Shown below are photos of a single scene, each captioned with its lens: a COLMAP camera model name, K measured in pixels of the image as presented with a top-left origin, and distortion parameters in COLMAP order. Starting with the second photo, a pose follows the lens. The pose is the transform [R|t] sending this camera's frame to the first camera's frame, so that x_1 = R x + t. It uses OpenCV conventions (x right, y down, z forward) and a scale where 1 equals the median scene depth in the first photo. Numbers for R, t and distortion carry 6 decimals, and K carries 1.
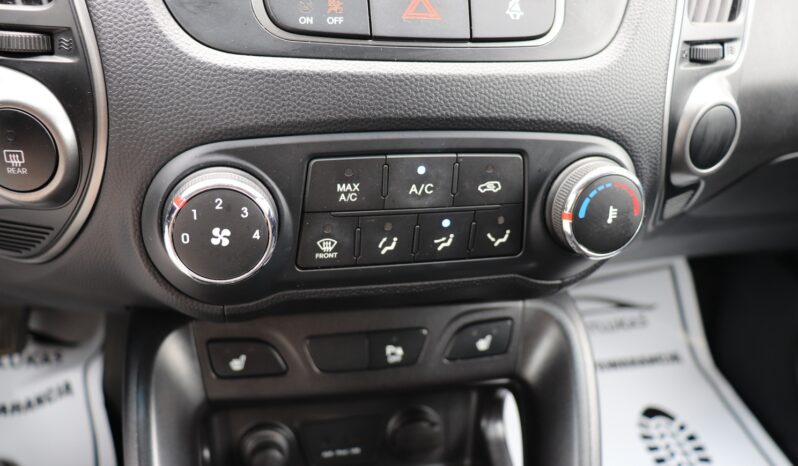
lens RADIAL K [[668.2, 0, 397.3], [0, 668.2, 225.5], [0, 0, 1]] dist [-0.154439, 0.115369]
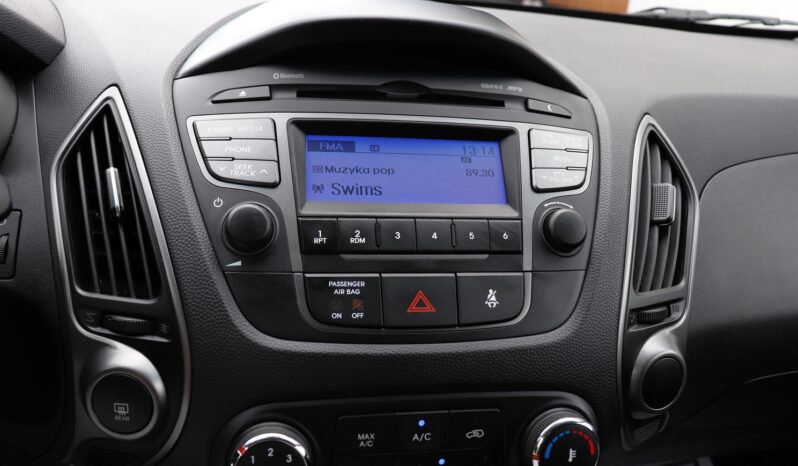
lens RADIAL K [[668.2, 0, 399.7], [0, 668.2, 232.1], [0, 0, 1]] dist [-0.154439, 0.115369]
pose [[0.998680, -0.002411, -0.051313, 0.060056], [-0.010197, 0.969717, -0.244017, -0.128218], [0.050348, 0.244218, 0.968412, -0.359571]]
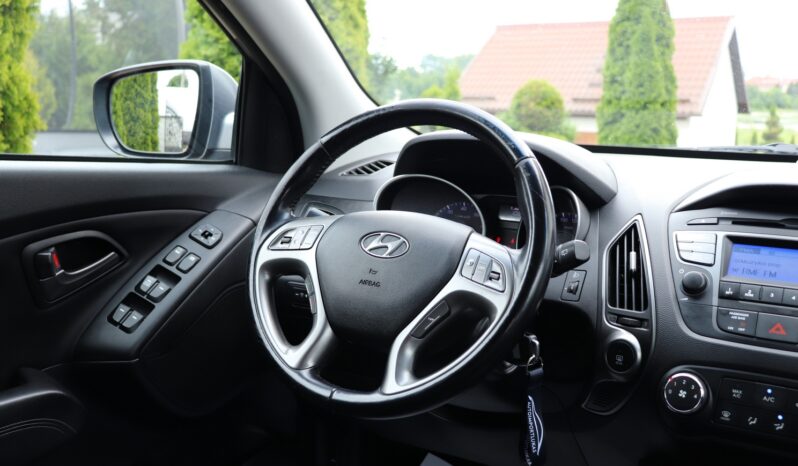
lens RADIAL K [[835.9, 0, 419.5], [0, 835.9, 228.2], [0, 0, 1]] dist [-0.009533, 0.000000]
pose [[0.746525, 0.024283, -0.664915, 1.102377], [-0.341692, 0.871482, -0.351803, 0.916854], [0.570918, 0.489826, 0.658880, -2.067107]]
